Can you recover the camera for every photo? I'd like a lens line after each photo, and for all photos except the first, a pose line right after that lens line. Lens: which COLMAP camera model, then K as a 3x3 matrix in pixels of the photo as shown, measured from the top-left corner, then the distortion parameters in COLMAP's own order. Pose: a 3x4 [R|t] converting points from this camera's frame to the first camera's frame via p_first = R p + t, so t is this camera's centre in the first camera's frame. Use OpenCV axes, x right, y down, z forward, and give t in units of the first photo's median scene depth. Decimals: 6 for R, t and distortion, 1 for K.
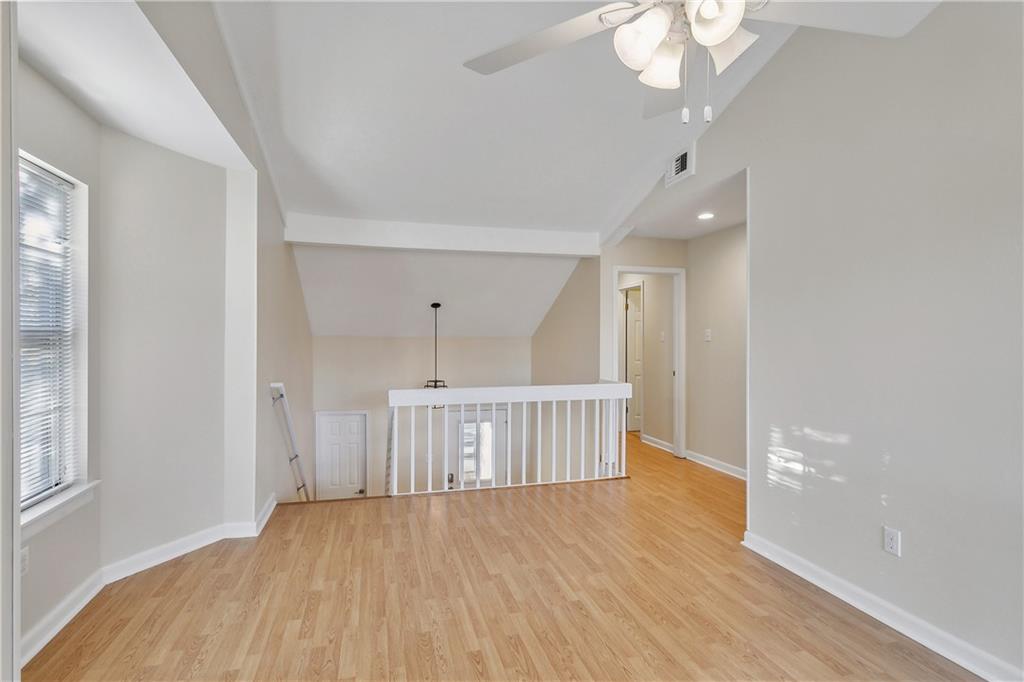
lens RADIAL K [[492.8, 0, 508.6], [0, 492.8, 344.4], [0, 0, 1]] dist [-0.000087, 0.000172]
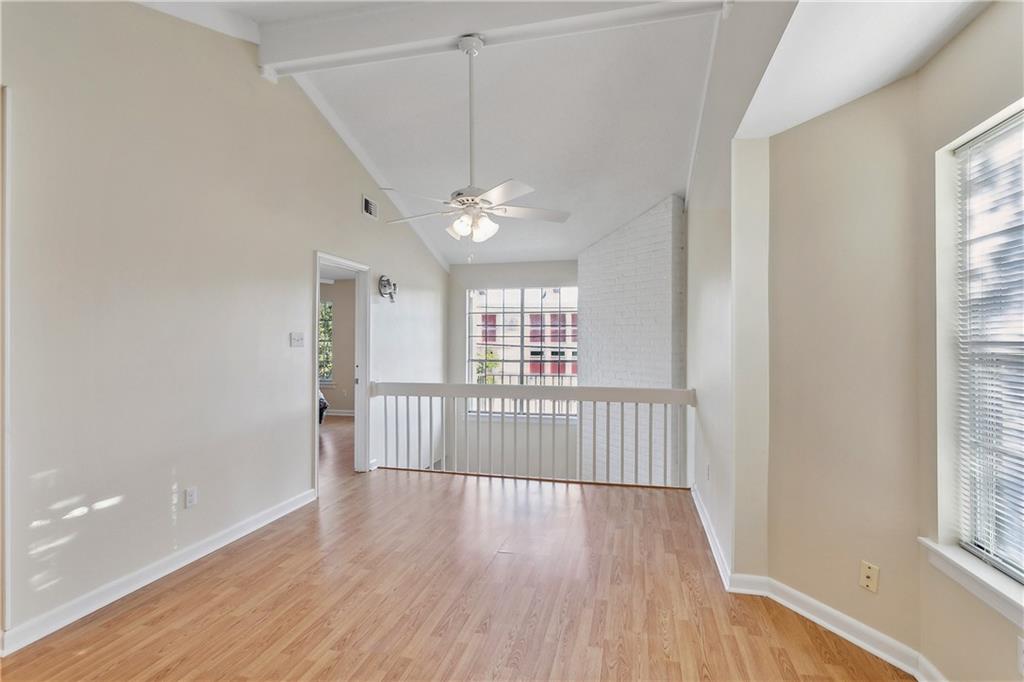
lens RADIAL K [[492.8, 0, 508.6], [0, 492.8, 344.4], [0, 0, 1]] dist [-0.000087, 0.000172]
pose [[-0.869900, -0.009084, 0.493145, -0.568177], [0.000649, 0.999808, 0.019561, -0.023855], [-0.493228, 0.017336, -0.869727, 1.664384]]
